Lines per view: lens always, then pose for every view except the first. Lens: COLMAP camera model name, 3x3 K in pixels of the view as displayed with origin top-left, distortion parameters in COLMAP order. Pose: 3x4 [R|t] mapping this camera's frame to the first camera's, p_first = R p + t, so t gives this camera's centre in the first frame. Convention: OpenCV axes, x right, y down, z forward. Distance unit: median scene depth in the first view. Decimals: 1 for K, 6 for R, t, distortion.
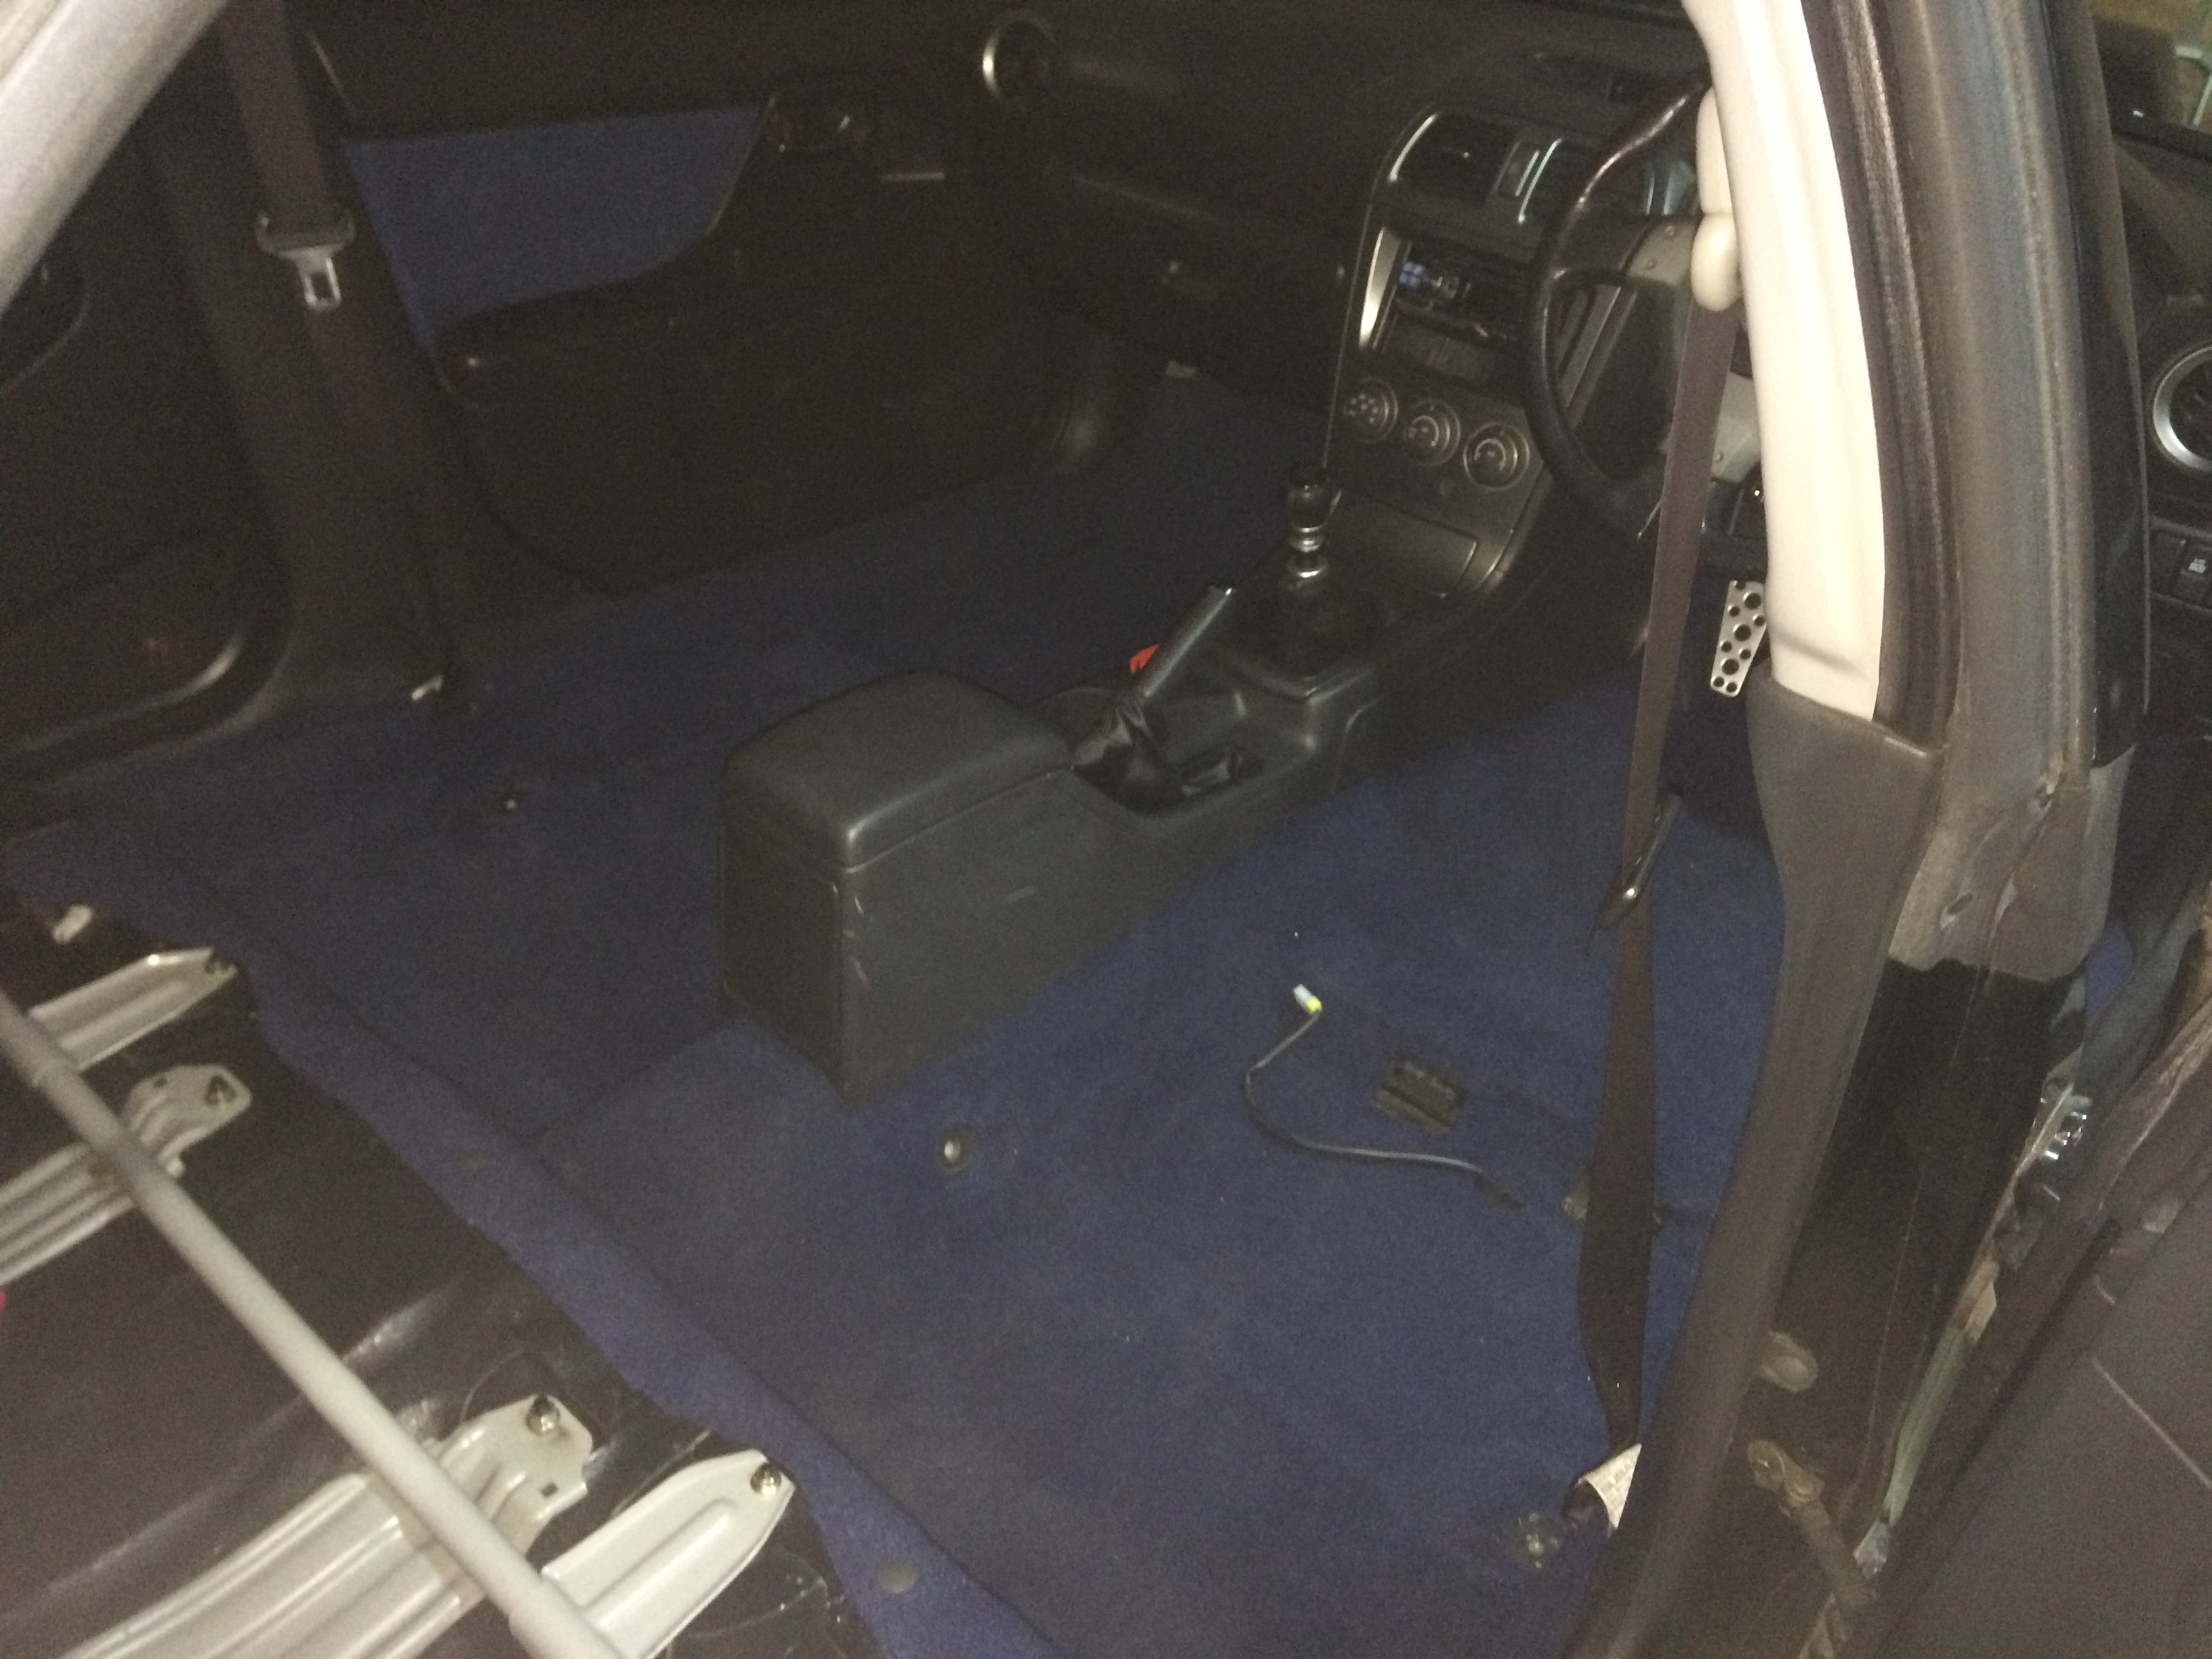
lens RADIAL K [[1937.0, 0, 1106.0], [0, 1937.0, 829.5], [0, 0, 1]] dist [0.125736, -0.239151]
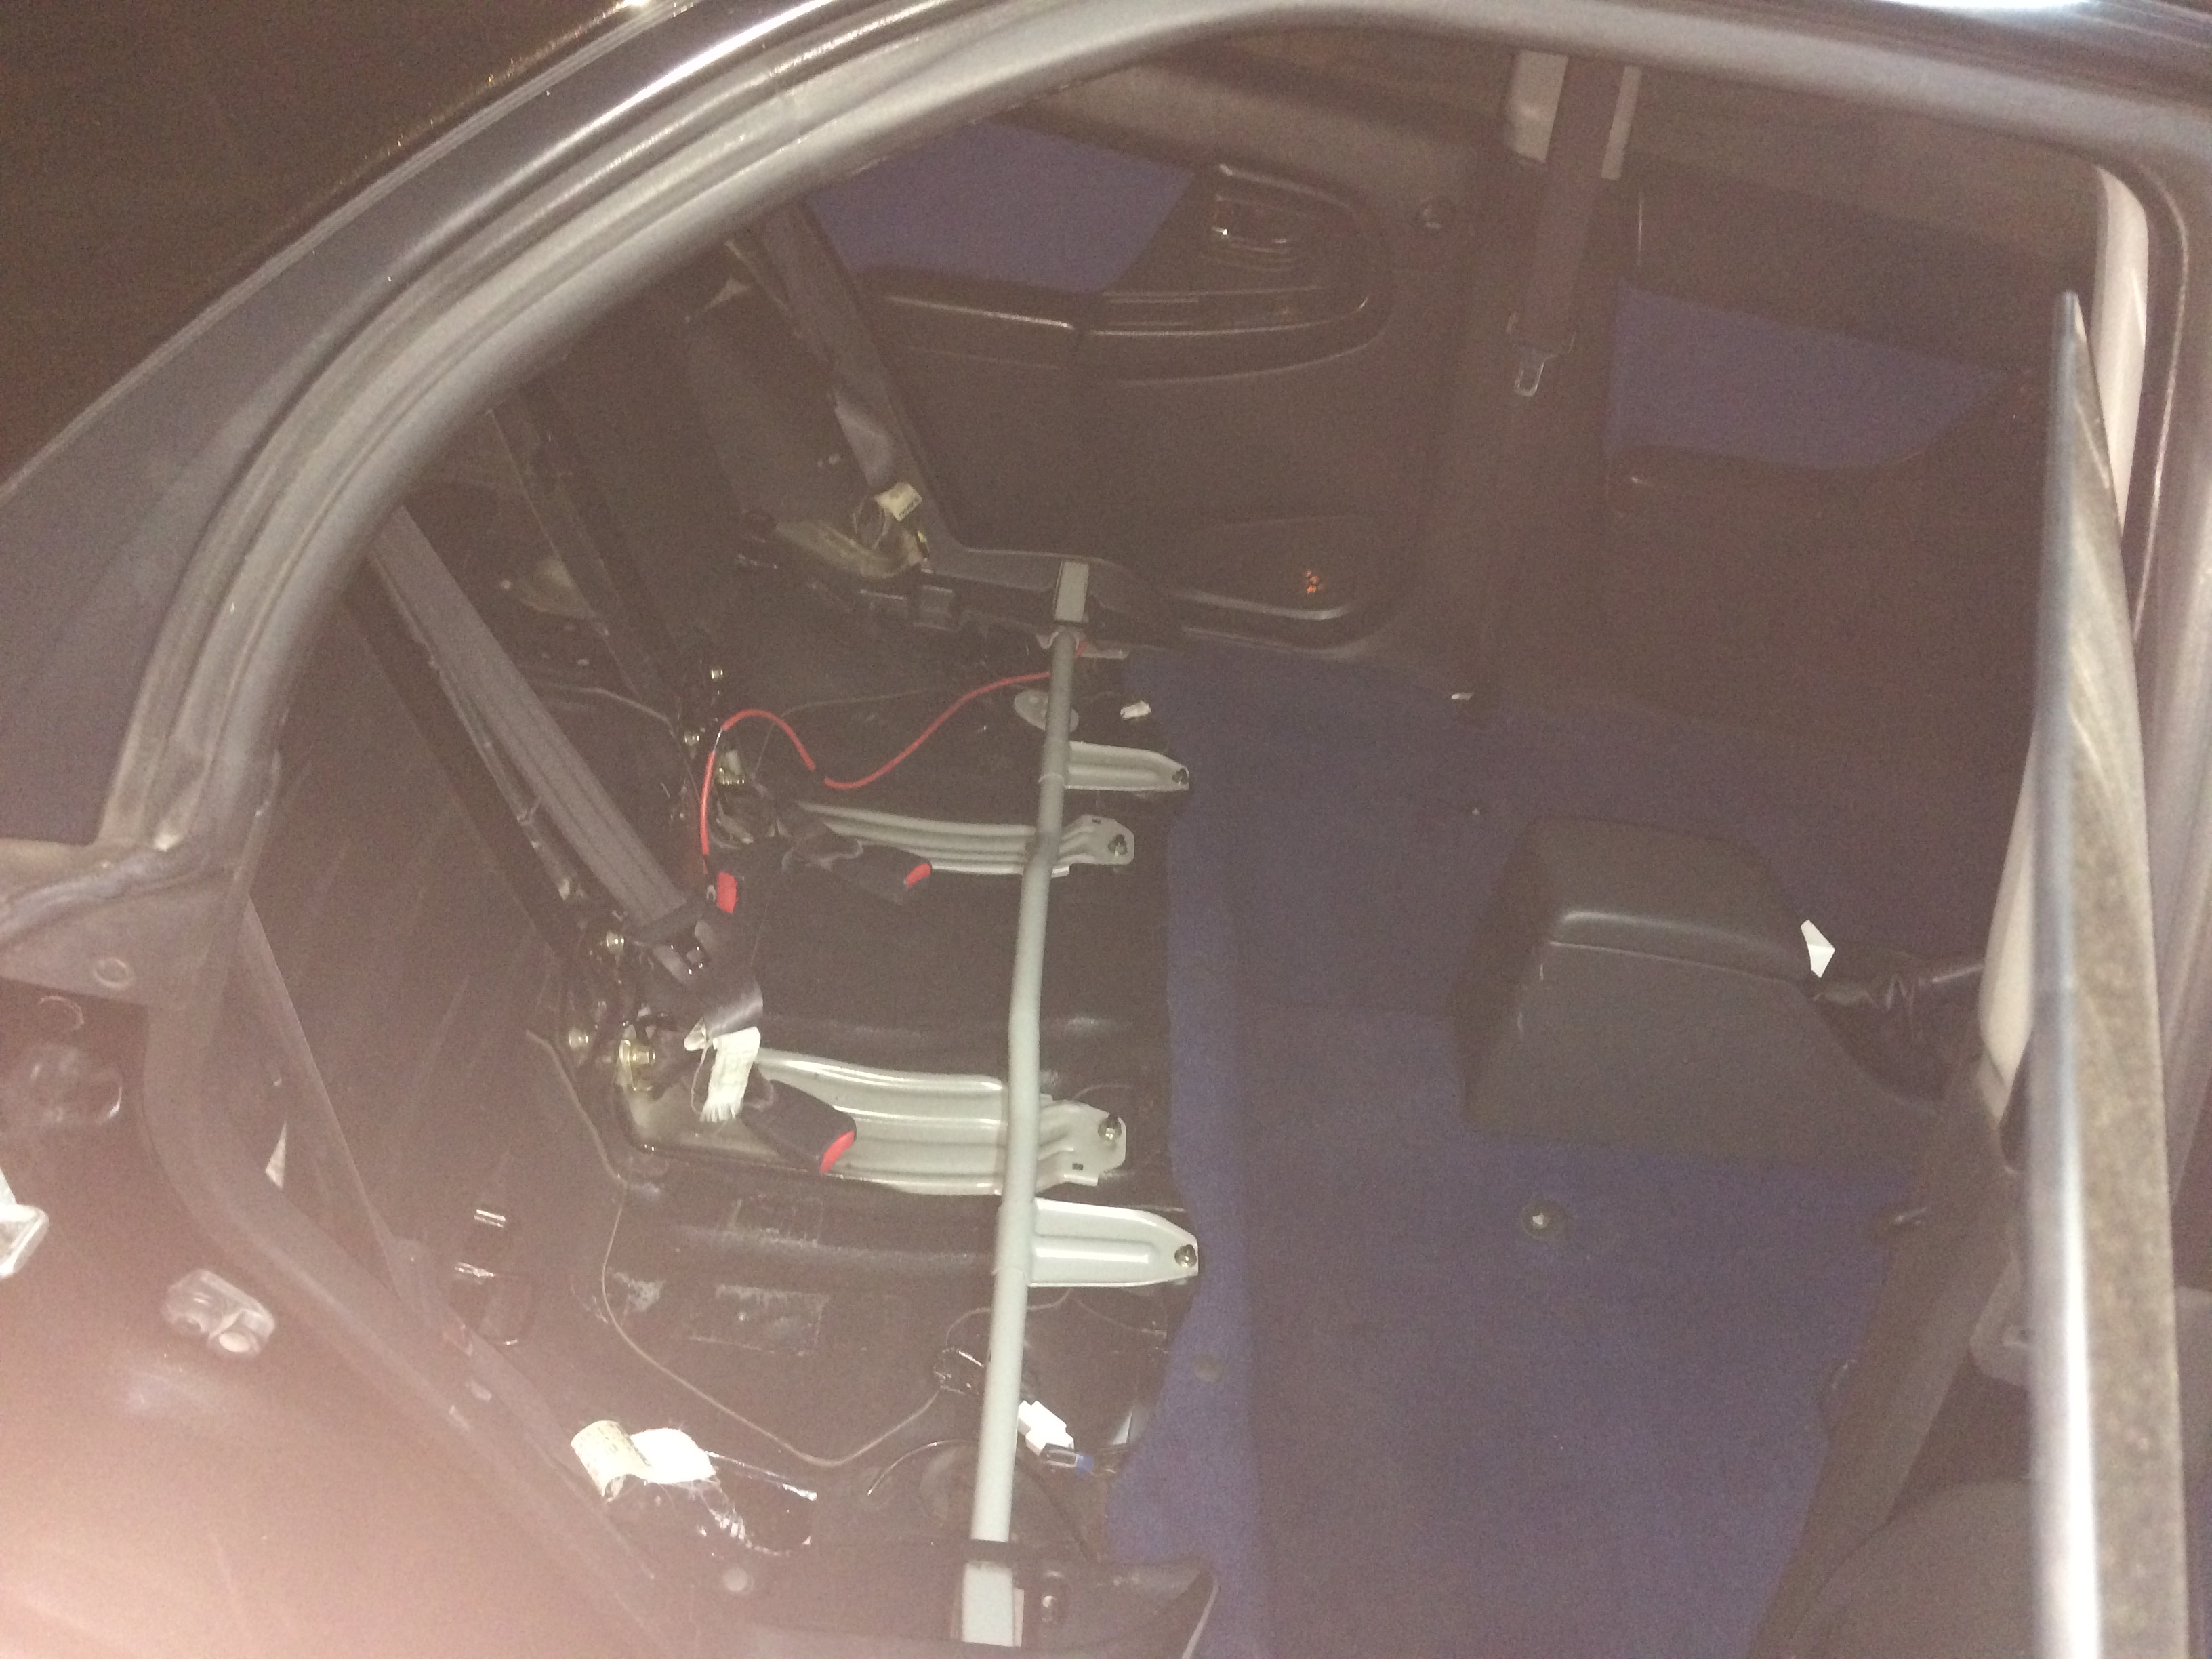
lens RADIAL K [[1937.0, 0, 1106.0], [0, 1937.0, 829.5], [0, 0, 1]] dist [0.125736, -0.239151]
pose [[0.662371, 0.485744, -0.570365, 0.356156], [-0.518713, 0.846672, 0.118671, -0.040116], [0.540556, 0.217252, 0.812773, -0.154427]]
